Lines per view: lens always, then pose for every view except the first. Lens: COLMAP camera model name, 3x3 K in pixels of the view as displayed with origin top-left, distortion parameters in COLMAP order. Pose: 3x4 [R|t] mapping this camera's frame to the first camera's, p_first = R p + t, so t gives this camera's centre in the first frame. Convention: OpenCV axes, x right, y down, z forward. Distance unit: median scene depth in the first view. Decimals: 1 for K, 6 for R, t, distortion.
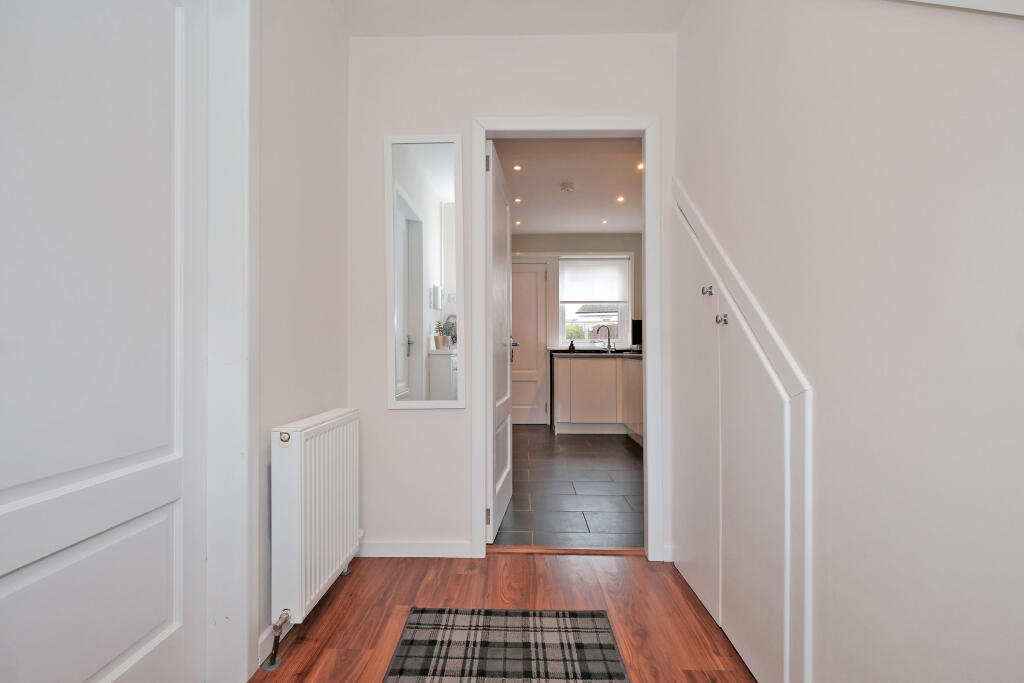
lens RADIAL K [[457.6, 0, 509.6], [0, 457.6, 344.7], [0, 0, 1]] dist [0.000088, -0.000013]
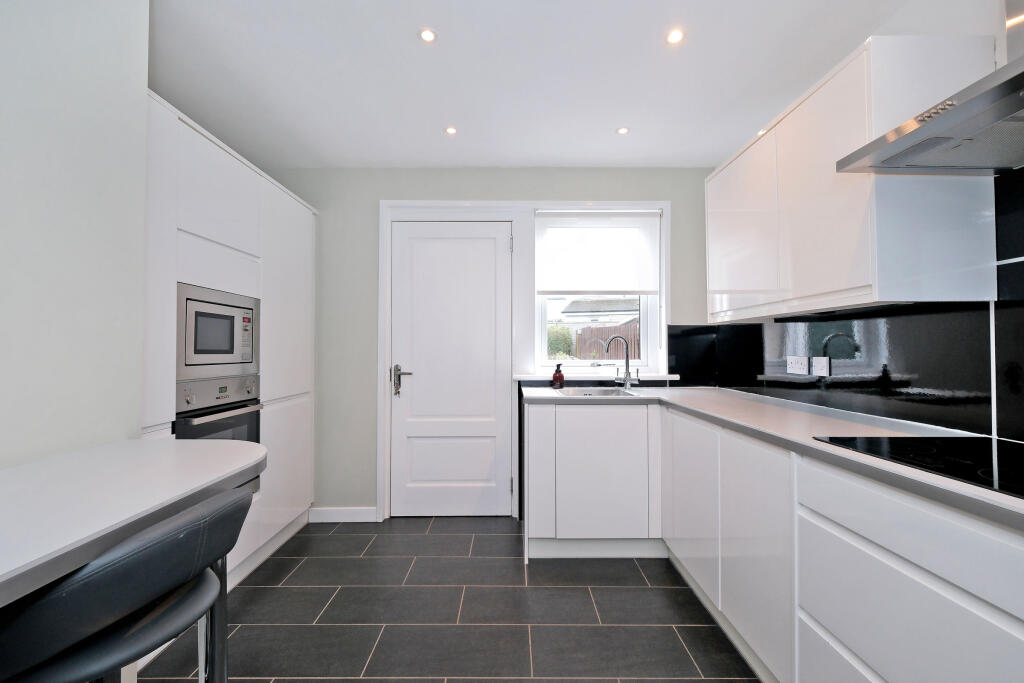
lens RADIAL K [[457.6, 0, 512.8], [0, 457.6, 343.1], [0, 0, 1]] dist [0.000088, -0.000013]
pose [[0.999247, -0.000797, 0.038801, 0.060690], [0.000890, 0.999997, -0.002381, -0.031284], [-0.038798, 0.002413, 0.999244, 0.456551]]
